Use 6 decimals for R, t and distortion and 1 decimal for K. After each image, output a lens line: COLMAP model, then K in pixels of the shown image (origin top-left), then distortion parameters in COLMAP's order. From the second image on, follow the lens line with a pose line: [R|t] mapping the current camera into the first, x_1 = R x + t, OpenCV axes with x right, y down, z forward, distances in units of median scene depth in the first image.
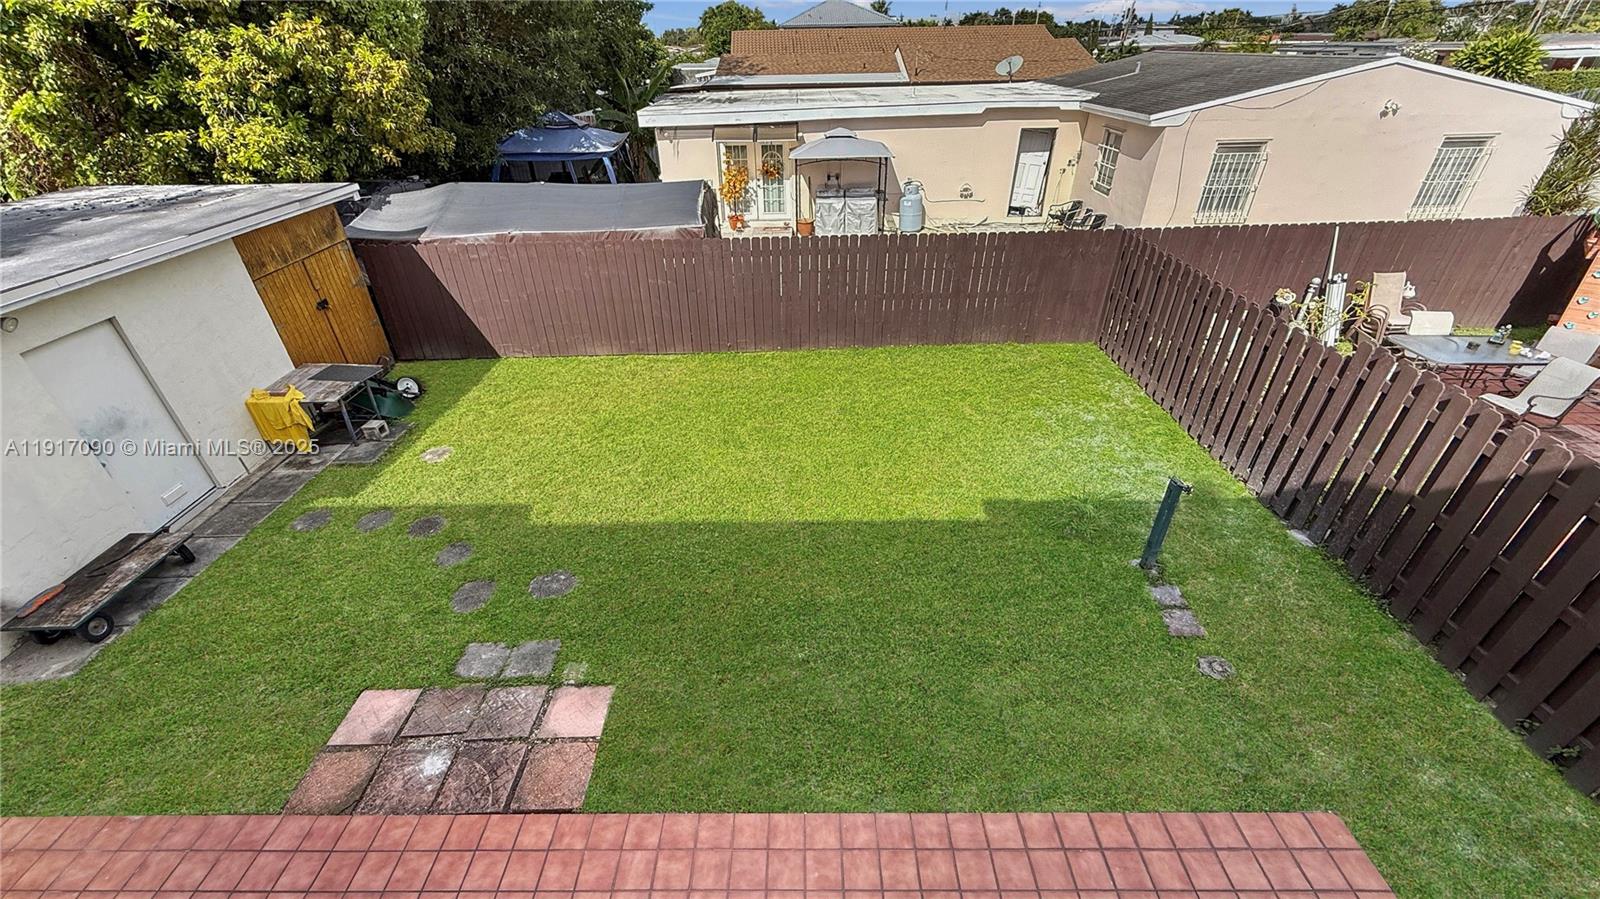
lens RADIAL K [[635.0, 0, 800.0], [0, 635.0, 449.5], [0, 0, 1]] dist [0.002985, 0.000405]
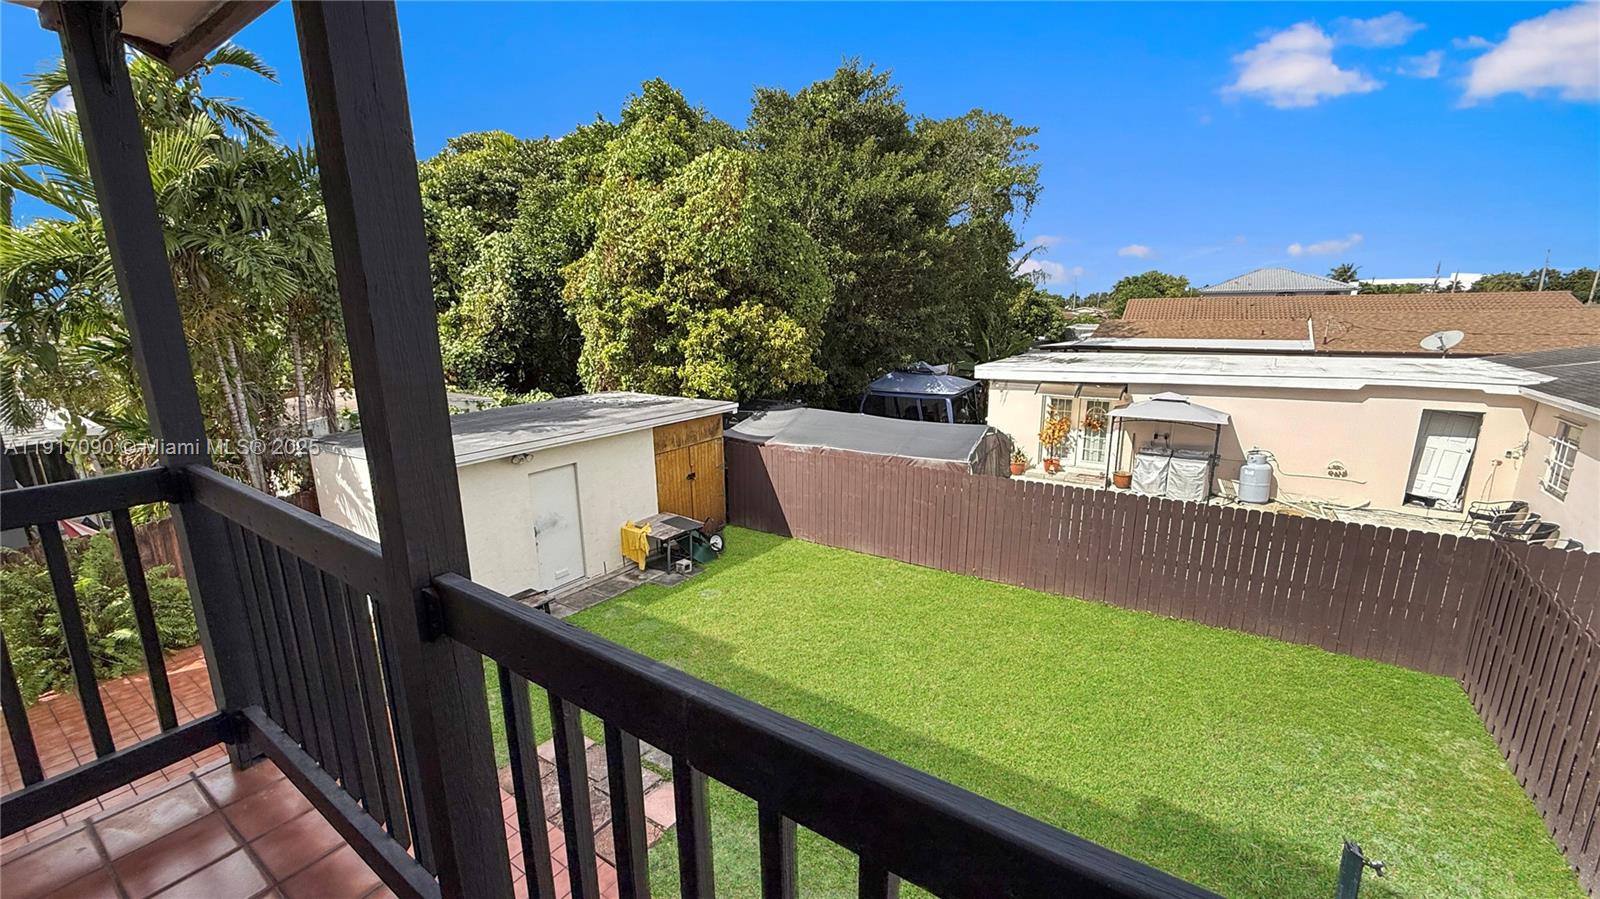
lens RADIAL K [[635.0, 0, 800.0], [0, 635.0, 449.5], [0, 0, 1]] dist [0.002985, 0.000405]
pose [[0.829741, 0.126163, -0.543703, 0.198761], [-0.302406, 0.920369, -0.247934, 0.000590], [0.469127, 0.370140, 0.801821, -0.058831]]
